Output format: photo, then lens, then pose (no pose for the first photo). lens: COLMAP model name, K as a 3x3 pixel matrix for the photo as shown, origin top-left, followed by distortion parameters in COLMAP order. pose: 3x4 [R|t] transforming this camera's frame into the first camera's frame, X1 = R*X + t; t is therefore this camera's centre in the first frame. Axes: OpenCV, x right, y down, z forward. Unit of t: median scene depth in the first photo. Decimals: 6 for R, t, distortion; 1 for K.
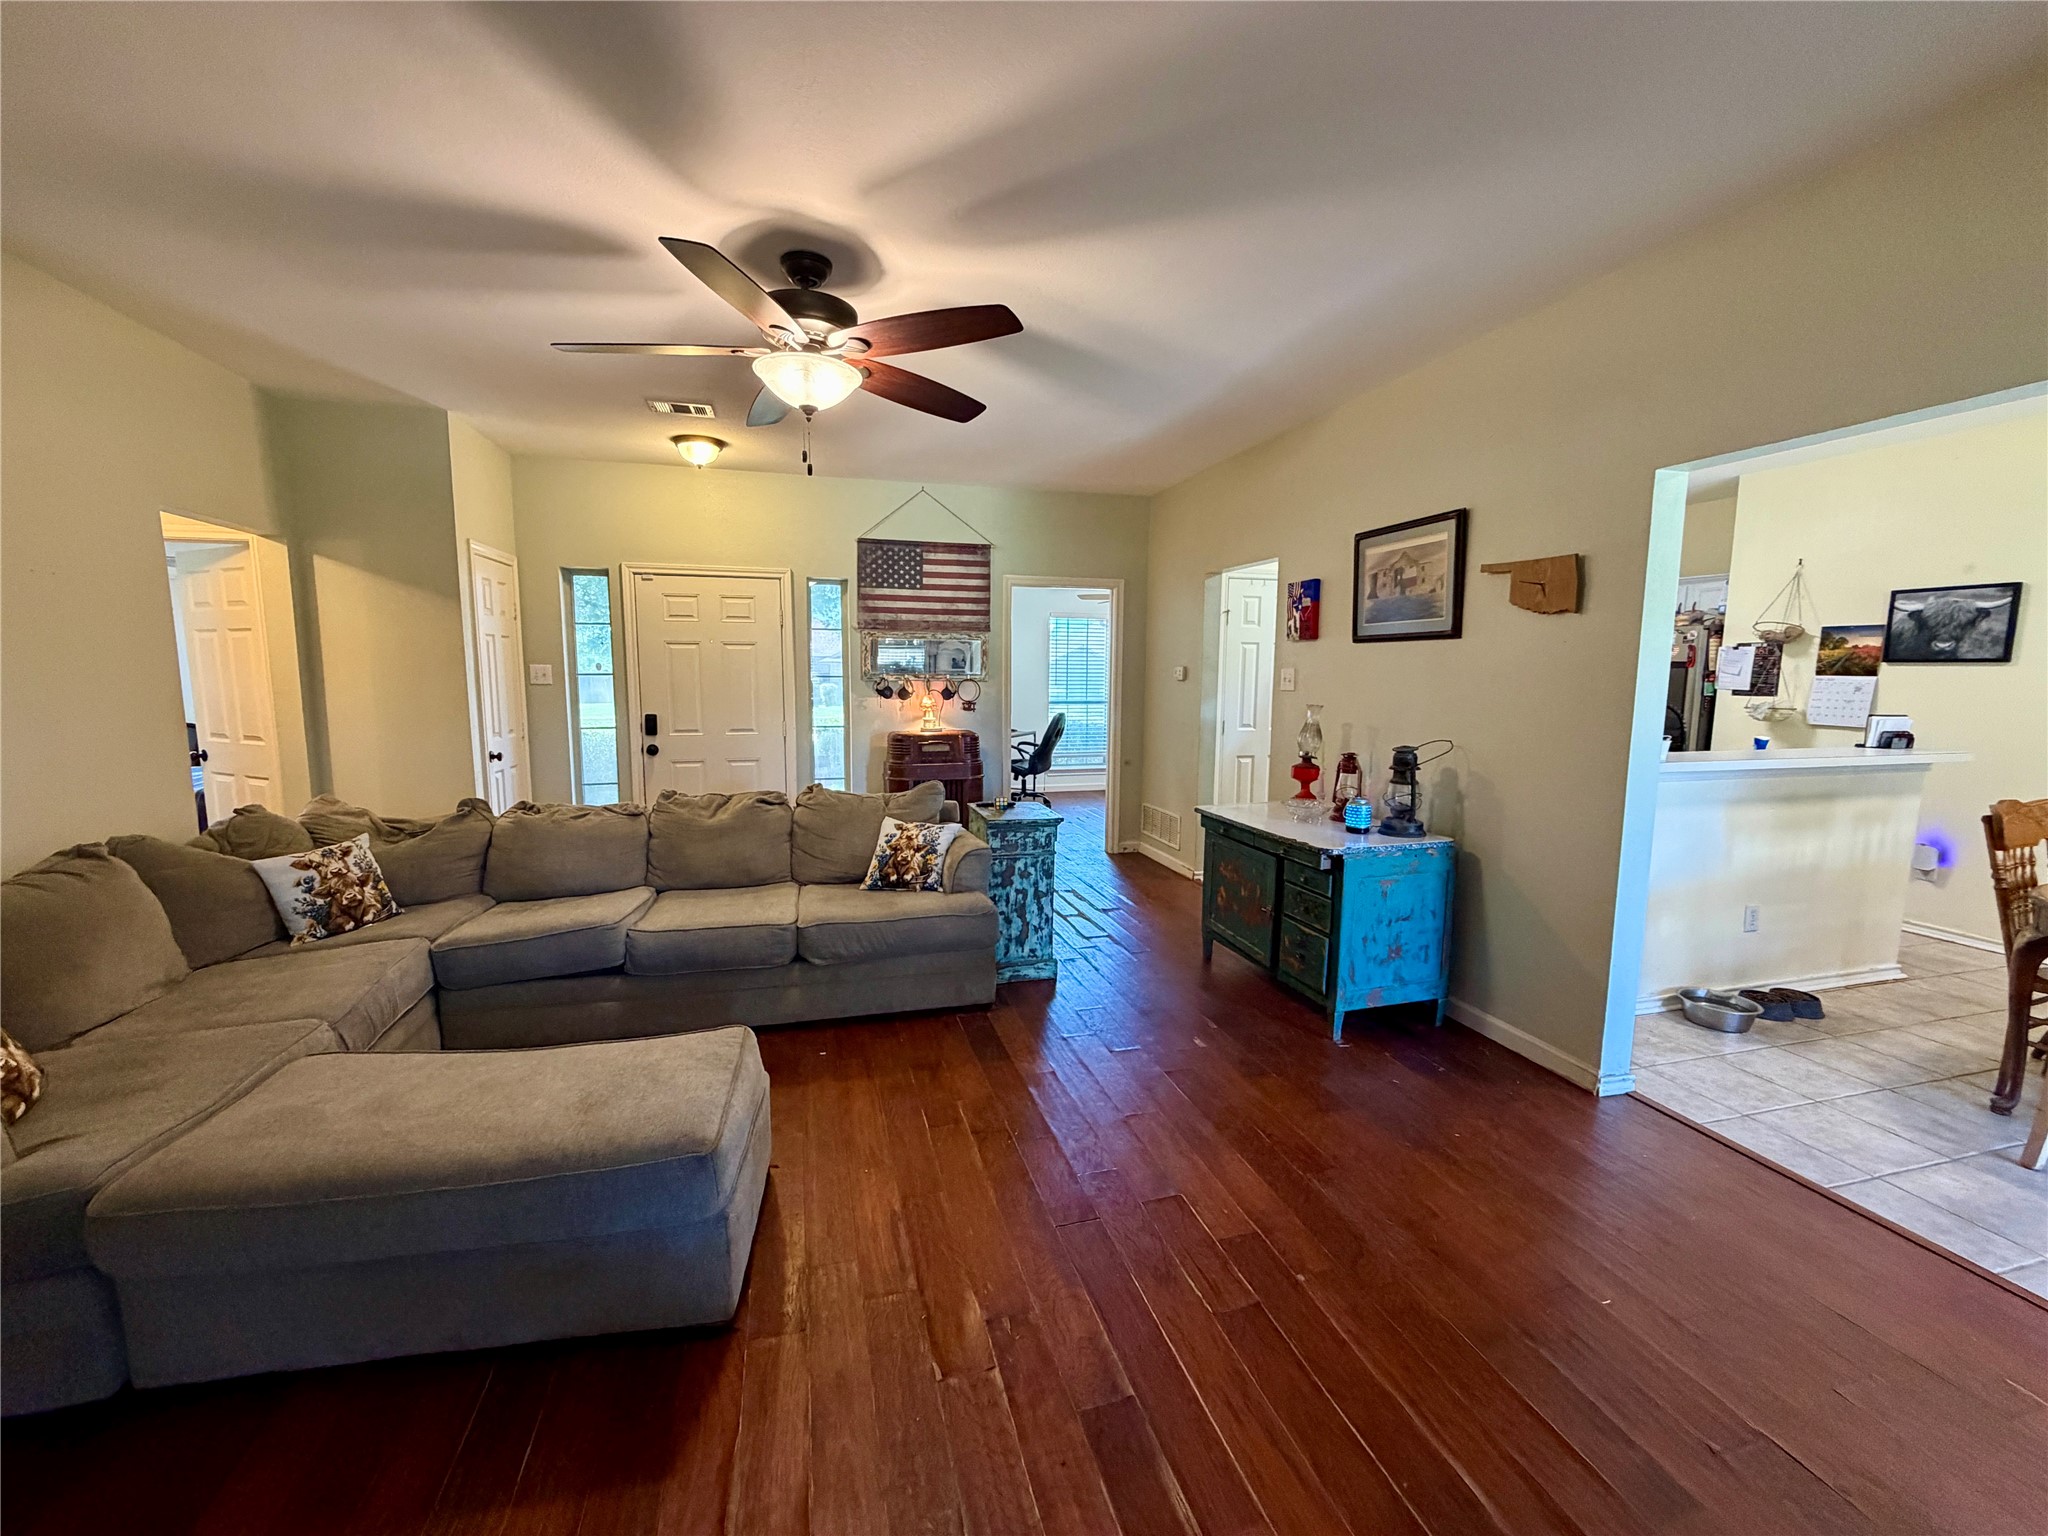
lens RADIAL K [[817.5, 0, 1017.4], [0, 817.5, 768.8], [0, 0, 1]] dist [-0.000424, -0.000637]
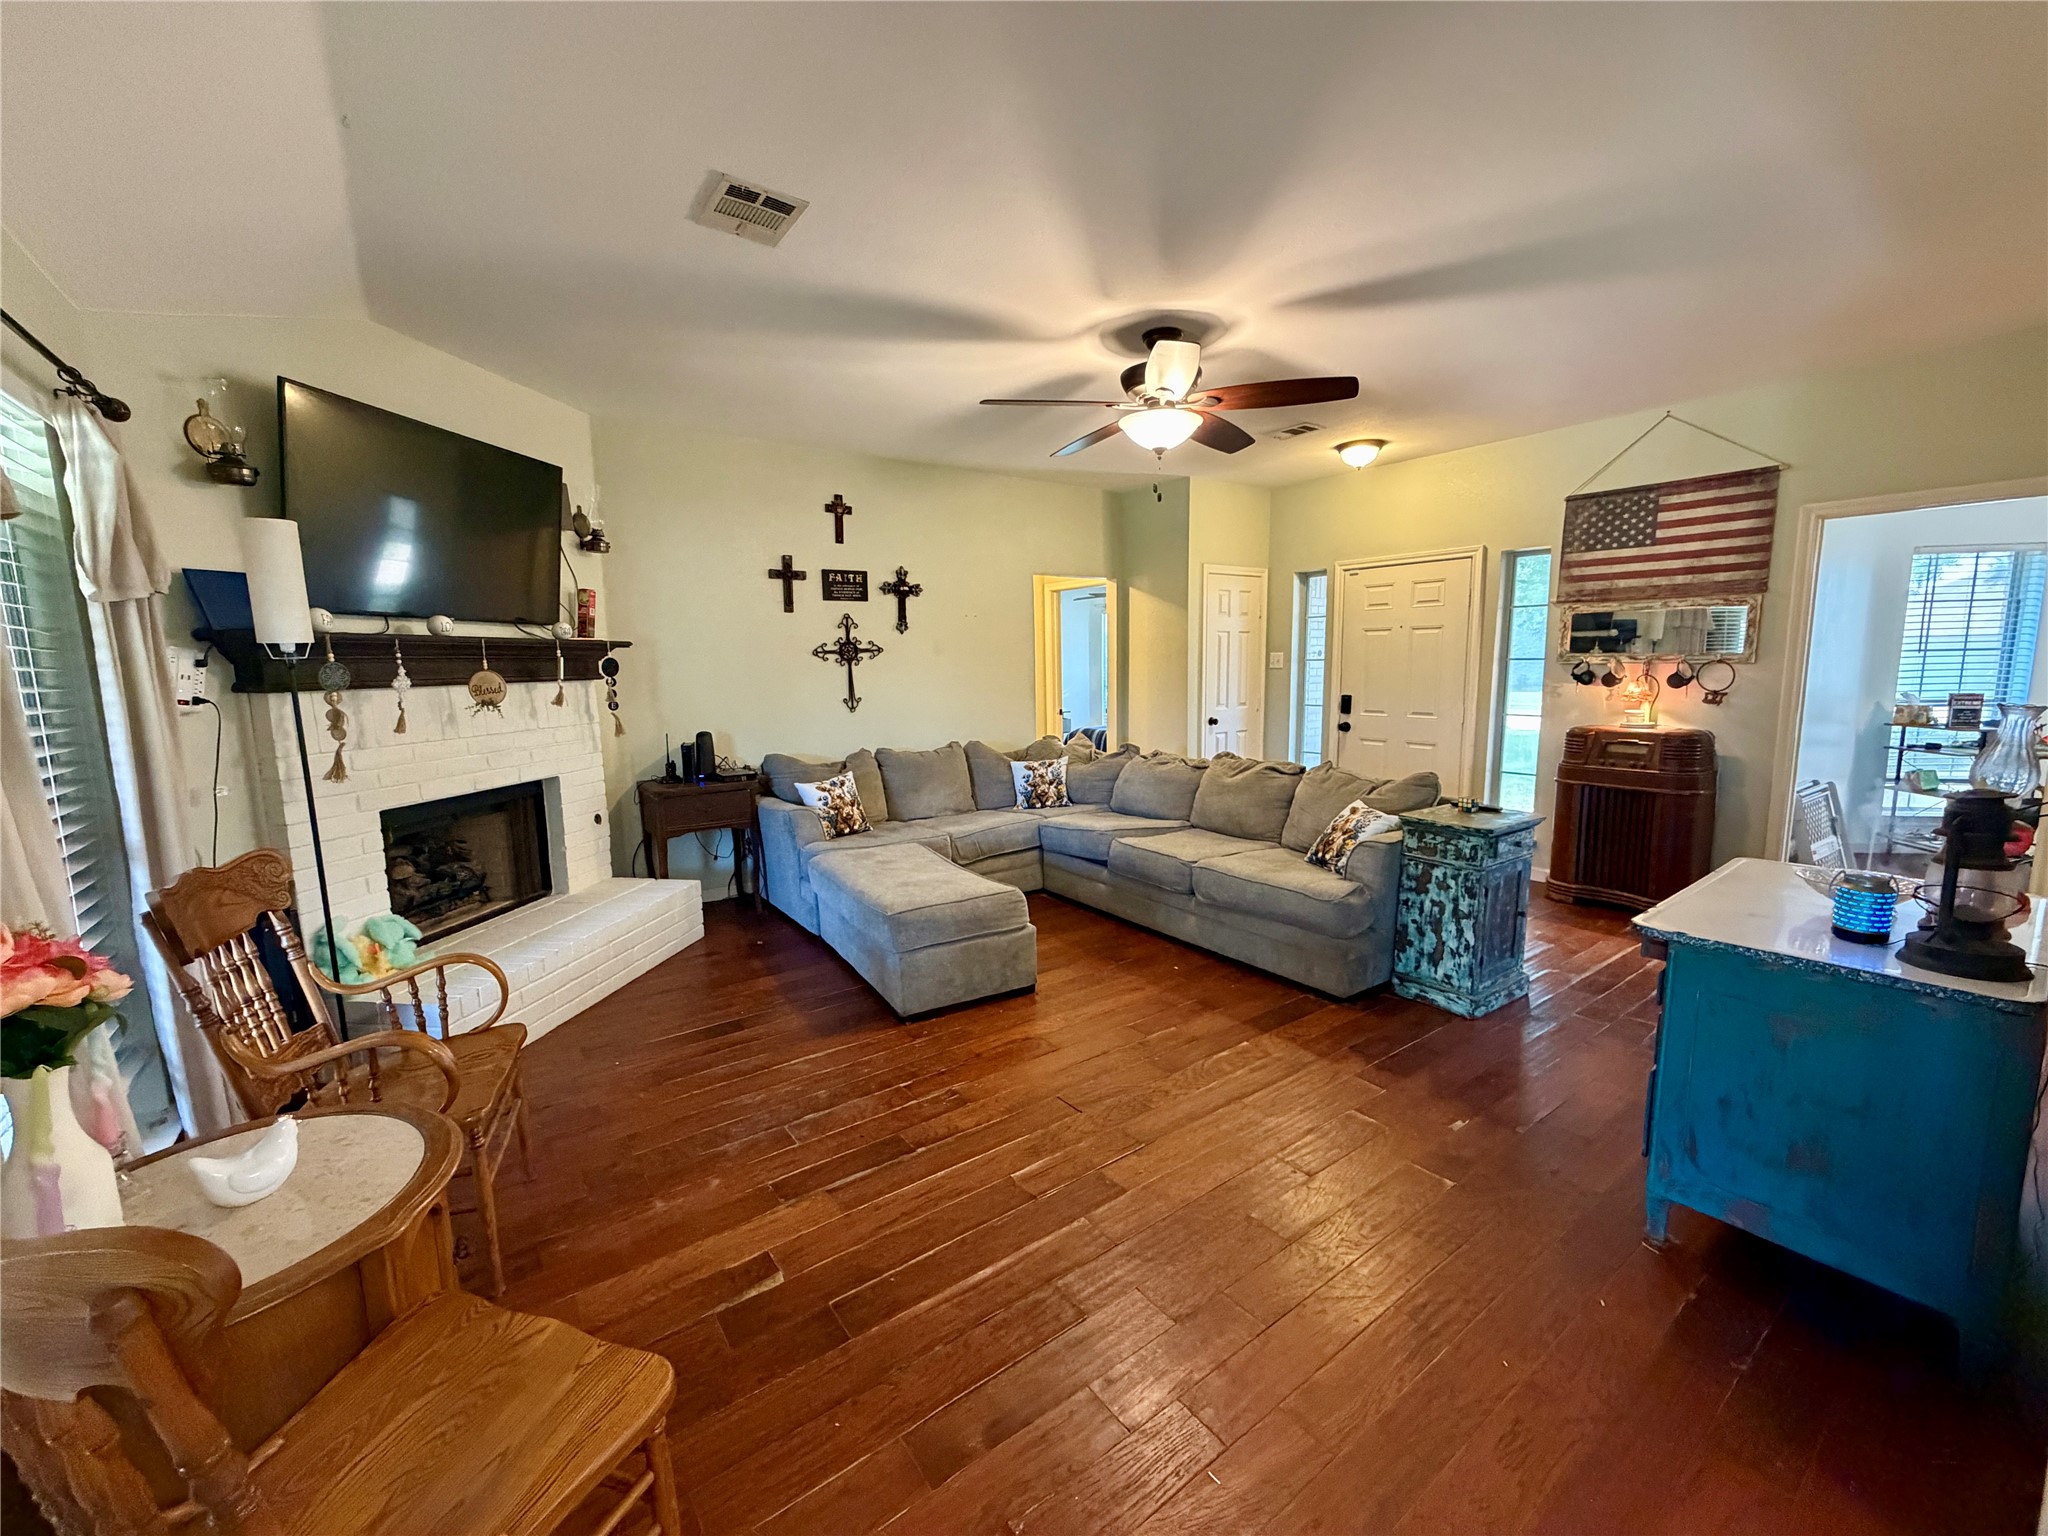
lens RADIAL K [[817.5, 0, 1014.4], [0, 817.5, 767.9], [0, 0, 1]] dist [-0.000424, -0.000637]
pose [[0.351465, 0.111774, -0.929505, 0.528781], [-0.096968, 0.991854, 0.082606, -0.018536], [0.931166, 0.061099, 0.359440, 0.210956]]
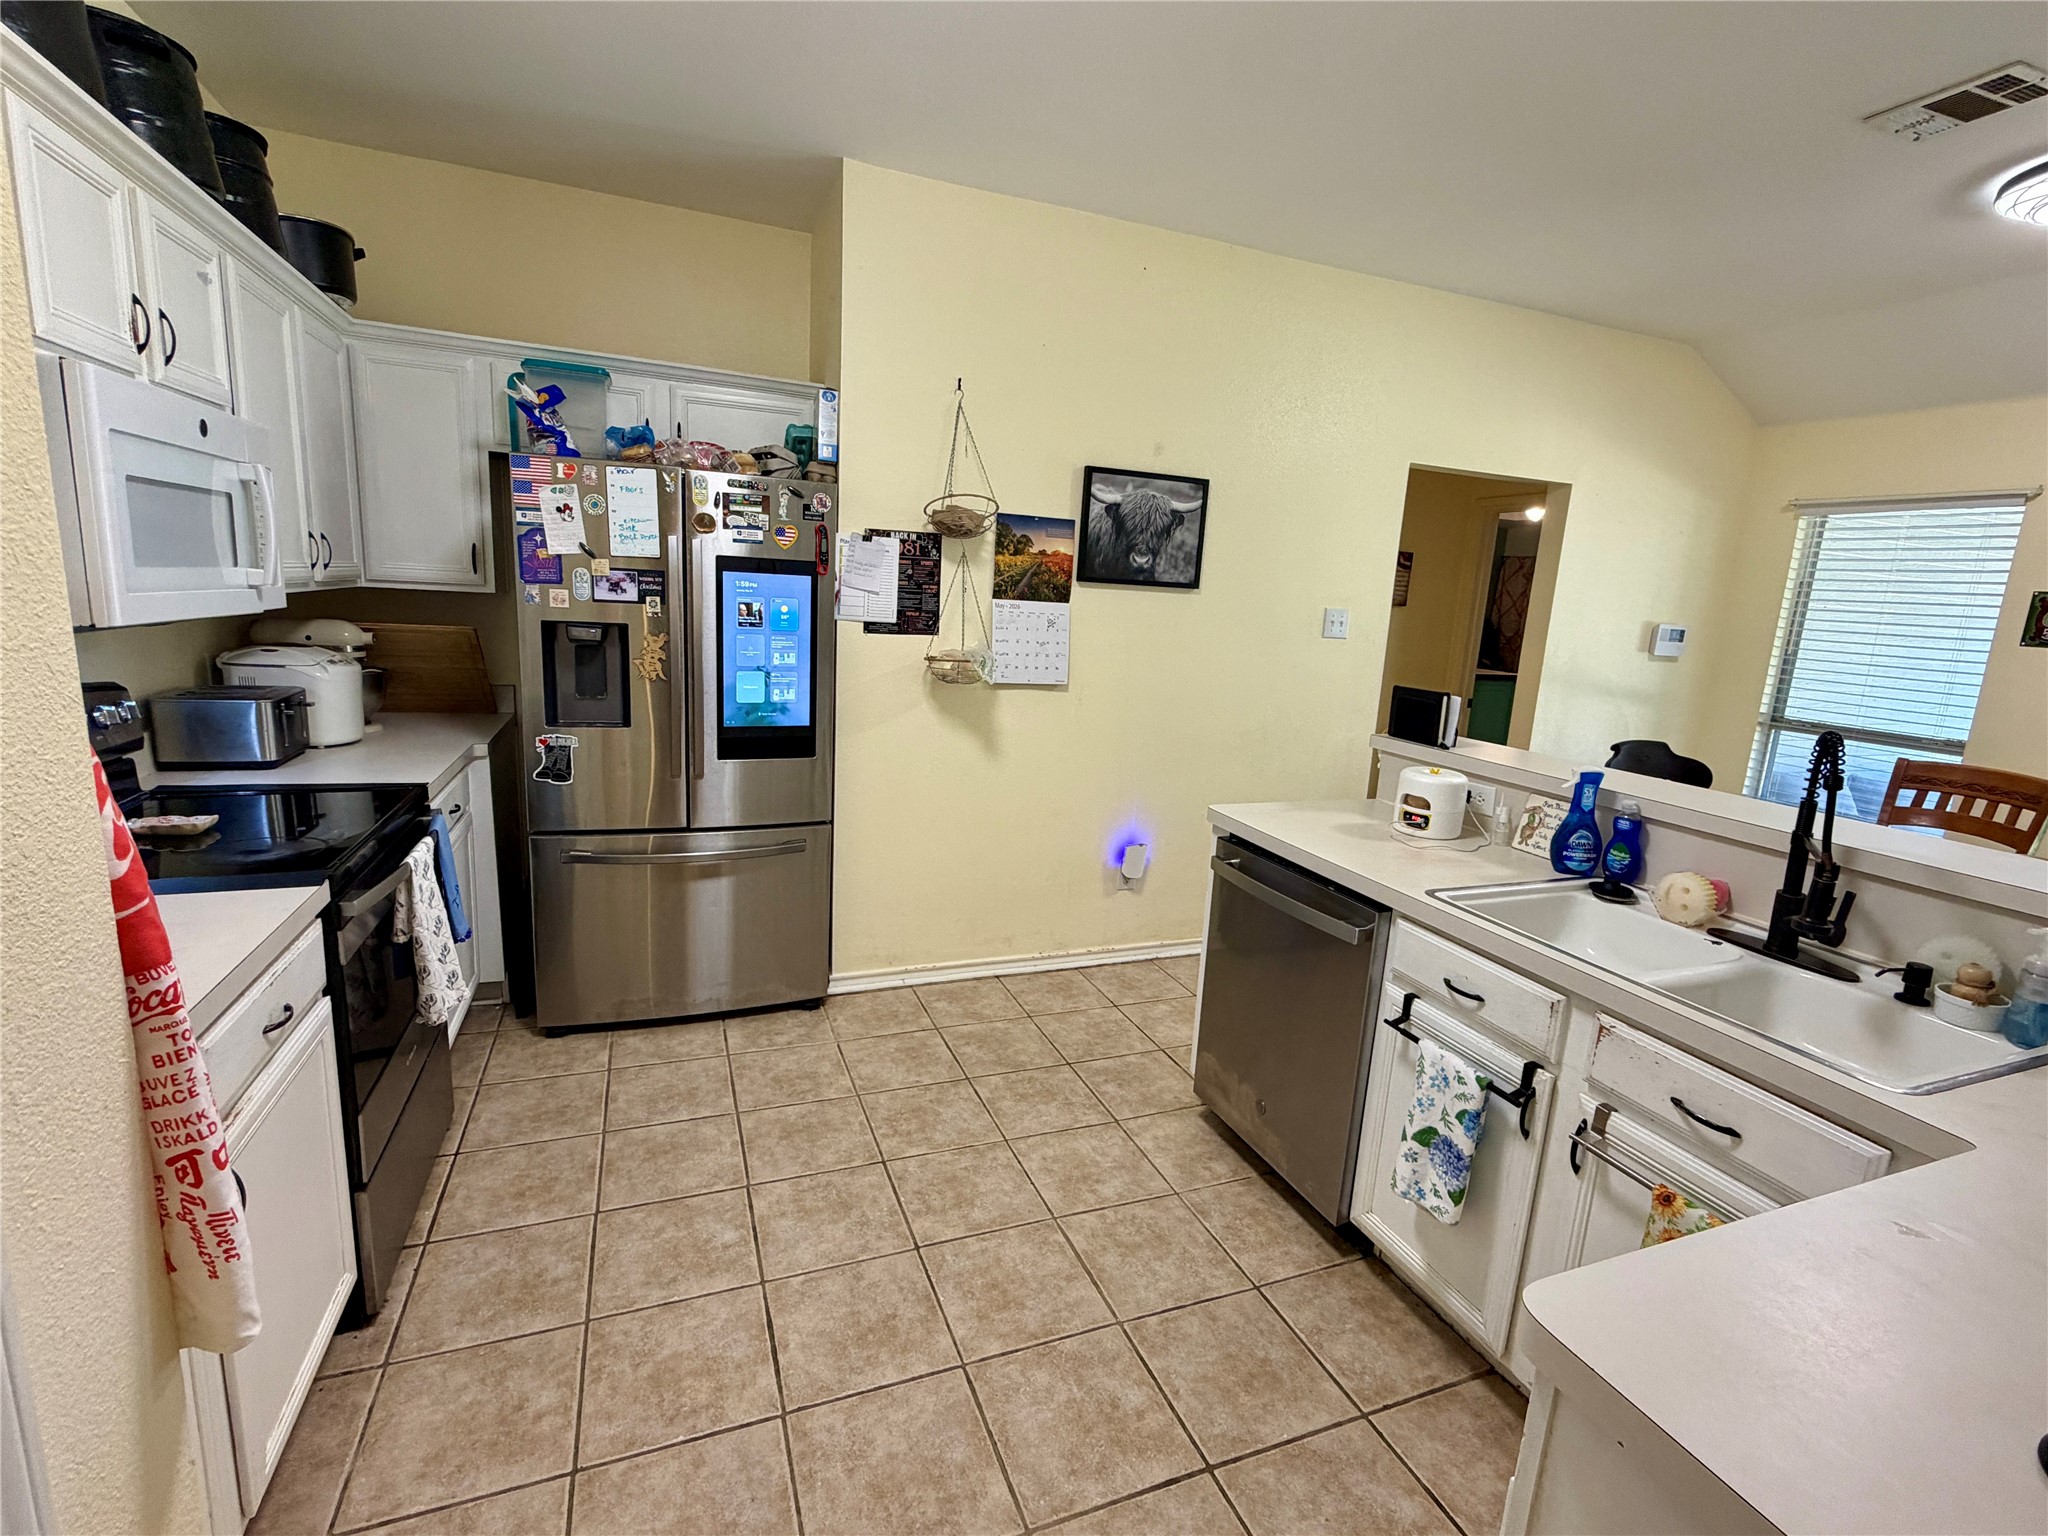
lens RADIAL K [[930.1, 0, 1025.1], [0, 930.1, 769.2], [0, 0, 1]] dist [0.001617, 0.000433]
pose [[-0.108786, -0.204460, 0.972811, 0.338750], [0.064047, 0.975144, 0.212113, -0.148162], [-0.992000, 0.085381, -0.092987, 1.153346]]
